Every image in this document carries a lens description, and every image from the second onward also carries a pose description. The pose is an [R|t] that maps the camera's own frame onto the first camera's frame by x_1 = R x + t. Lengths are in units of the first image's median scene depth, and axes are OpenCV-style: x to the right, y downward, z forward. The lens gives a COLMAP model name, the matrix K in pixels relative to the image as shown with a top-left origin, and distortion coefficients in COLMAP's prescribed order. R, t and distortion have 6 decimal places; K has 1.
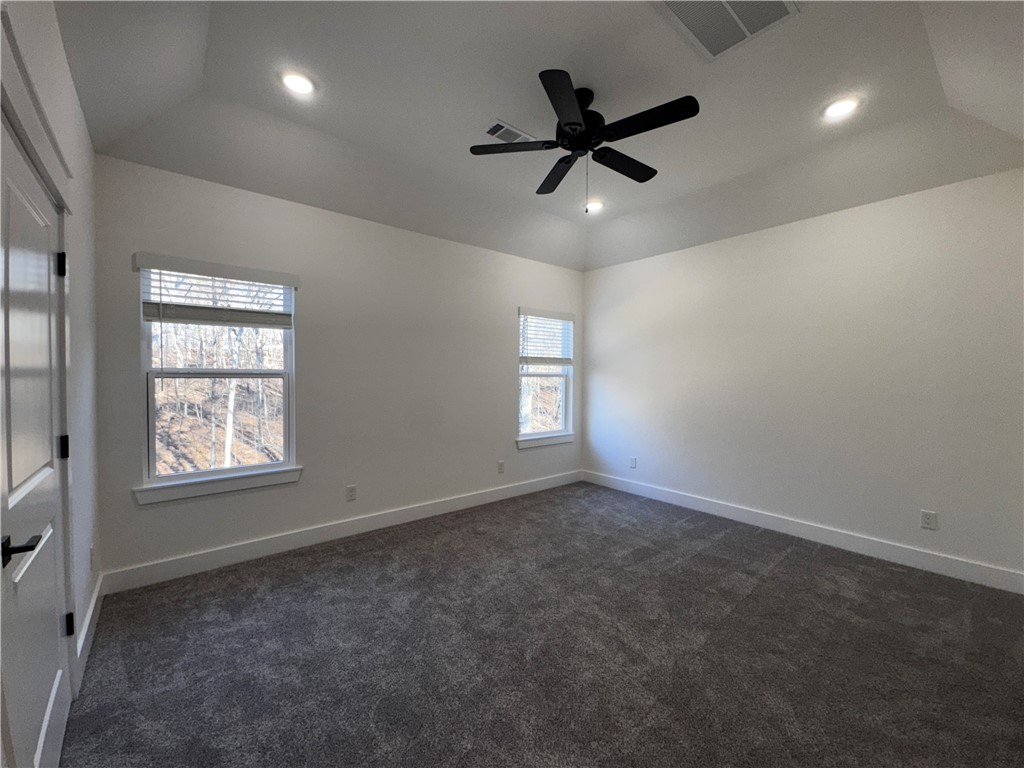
lens RADIAL K [[417.9, 0, 512.0], [0, 417.9, 384.0], [0, 0, 1]] dist [-0.000935, -0.000050]
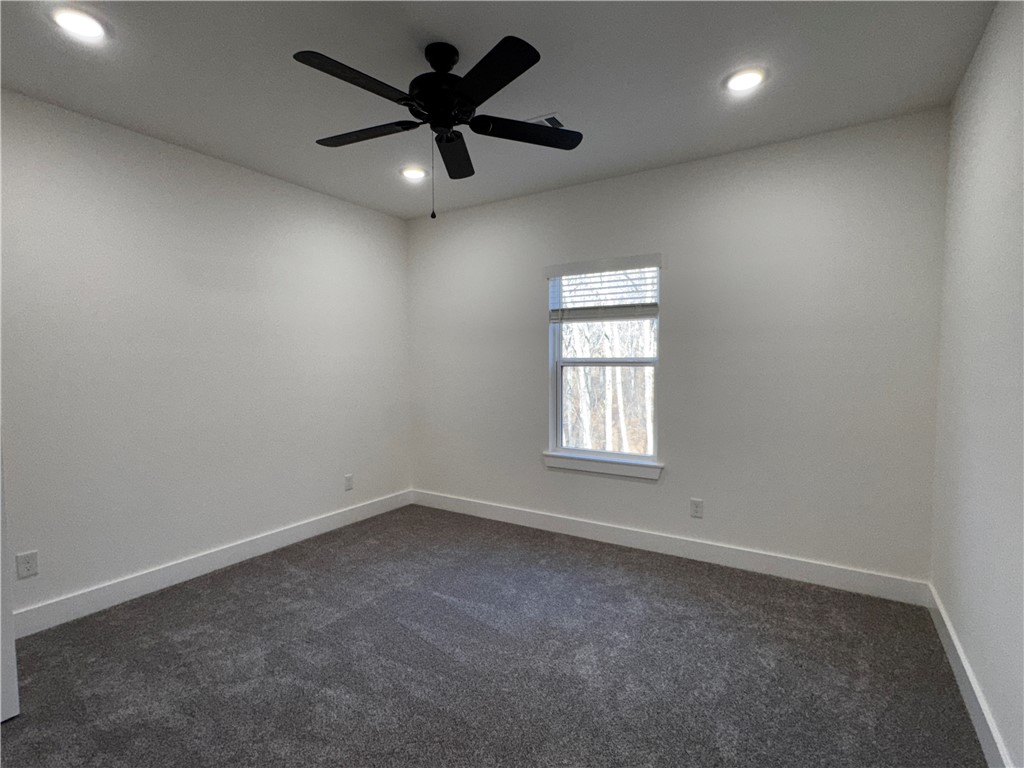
lens RADIAL K [[498.4, 0, 512.0], [0, 498.4, 384.0], [0, 0, 1]] dist [-0.000473, 0.000127]
pose [[0.325728, 0.037916, -0.944703, 0.429154], [-0.021360, 0.999236, 0.032740, -0.006471], [0.945222, 0.009515, 0.326289, 0.353665]]
